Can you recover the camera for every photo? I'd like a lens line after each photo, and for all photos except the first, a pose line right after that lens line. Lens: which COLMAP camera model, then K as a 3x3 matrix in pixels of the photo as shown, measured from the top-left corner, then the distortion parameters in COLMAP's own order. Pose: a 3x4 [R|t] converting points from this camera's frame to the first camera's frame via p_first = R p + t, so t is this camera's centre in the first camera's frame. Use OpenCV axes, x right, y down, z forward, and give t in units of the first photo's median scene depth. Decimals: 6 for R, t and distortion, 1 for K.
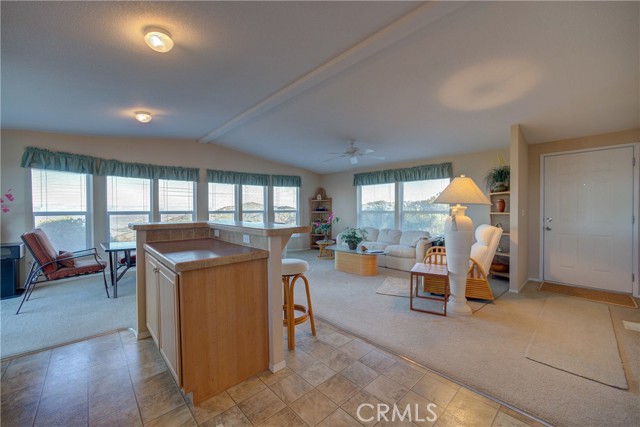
lens RADIAL K [[253.4, 0, 320.8], [0, 253.4, 211.8], [0, 0, 1]] dist [-0.018096, 0.006776]
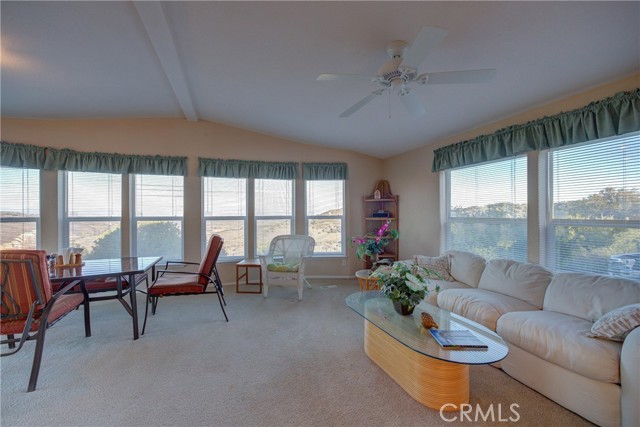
lens RADIAL K [[253.4, 0, 319.8], [0, 253.4, 211.4], [0, 0, 1]] dist [-0.018096, 0.006776]
pose [[0.919938, -0.000776, -0.392063, 0.151597], [-0.005103, 0.999890, -0.013953, -0.010979], [0.392030, 0.014837, 0.919833, 0.527739]]
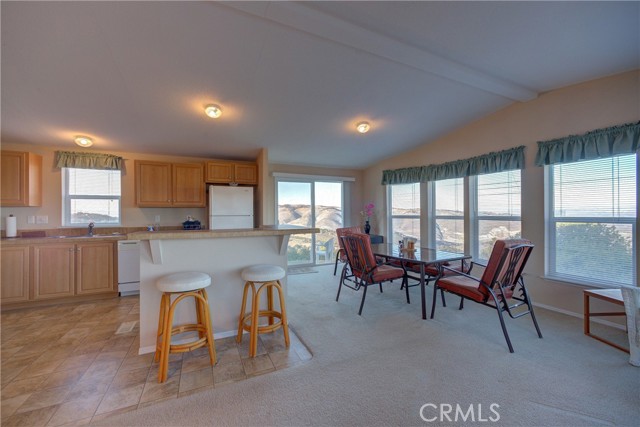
lens RADIAL K [[253.4, 0, 320.2], [0, 253.4, 212.2], [0, 0, 1]] dist [-0.018096, 0.006776]
pose [[-0.307021, -0.000700, -0.951703, 0.249099], [-0.007678, 0.999969, 0.001742, -0.012401], [0.951672, 0.007842, -0.307016, 0.773193]]
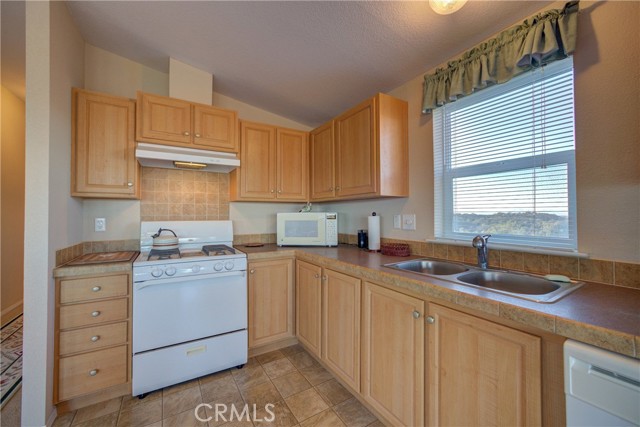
lens RADIAL K [[253.4, 0, 318.9], [0, 253.4, 211.2], [0, 0, 1]] dist [-0.018096, 0.006776]
pose [[-0.980248, 0.005205, 0.197705, -0.130181], [0.005869, 0.999979, 0.002773, -0.002024], [-0.197686, 0.003879, -0.980258, 0.196758]]
